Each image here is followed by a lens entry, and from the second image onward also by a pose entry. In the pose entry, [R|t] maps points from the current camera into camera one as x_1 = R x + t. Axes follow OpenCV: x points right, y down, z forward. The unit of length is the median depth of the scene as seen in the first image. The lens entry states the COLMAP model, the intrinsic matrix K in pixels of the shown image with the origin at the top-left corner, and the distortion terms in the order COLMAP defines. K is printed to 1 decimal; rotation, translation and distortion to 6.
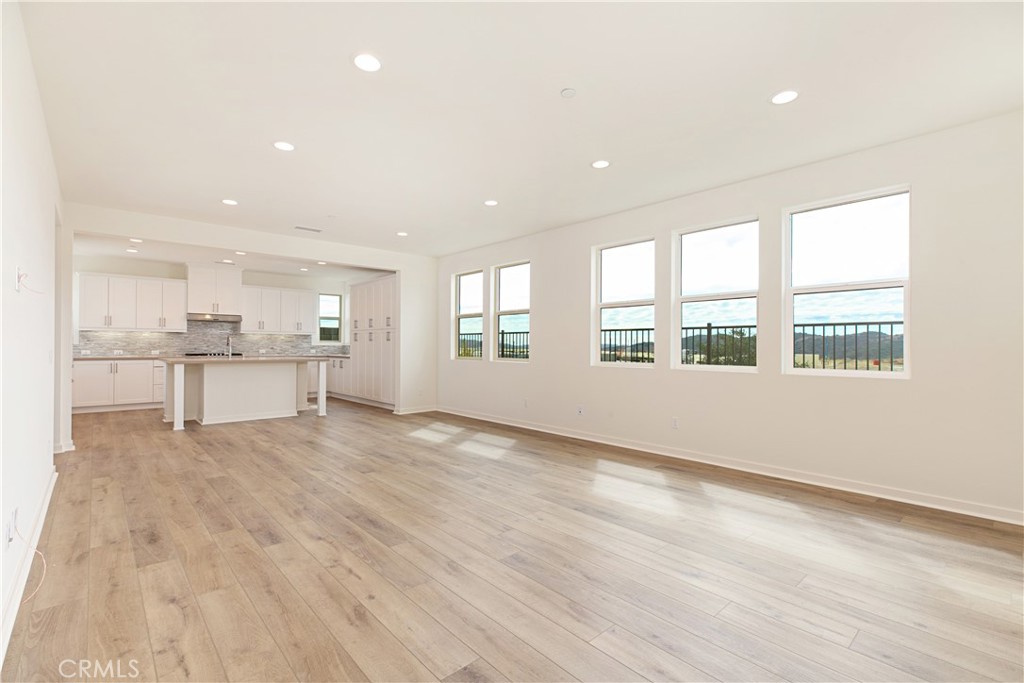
lens RADIAL K [[458.1, 0, 512.1], [0, 458.1, 346.8], [0, 0, 1]] dist [-0.000276, -0.000061]
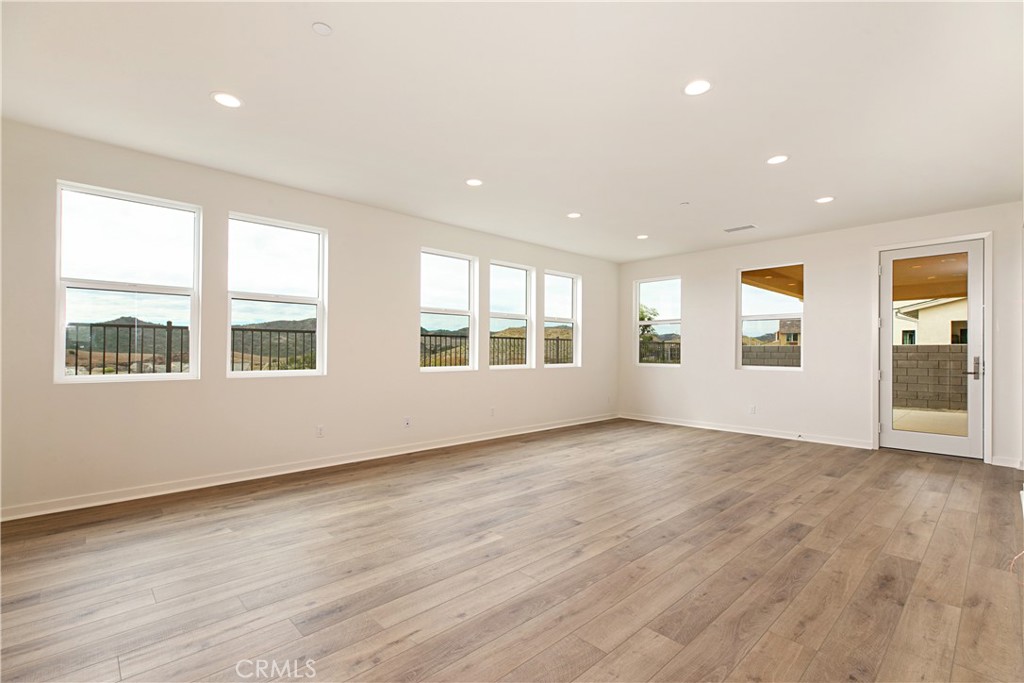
lens RADIAL K [[458.1, 0, 512.1], [0, 458.1, 346.8], [0, 0, 1]] dist [-0.000276, -0.000061]
pose [[-0.009445, 0.004722, 0.999944, -1.209715], [-0.000358, 0.999989, -0.004726, -0.009905], [-0.999955, -0.000403, -0.009443, 1.263307]]
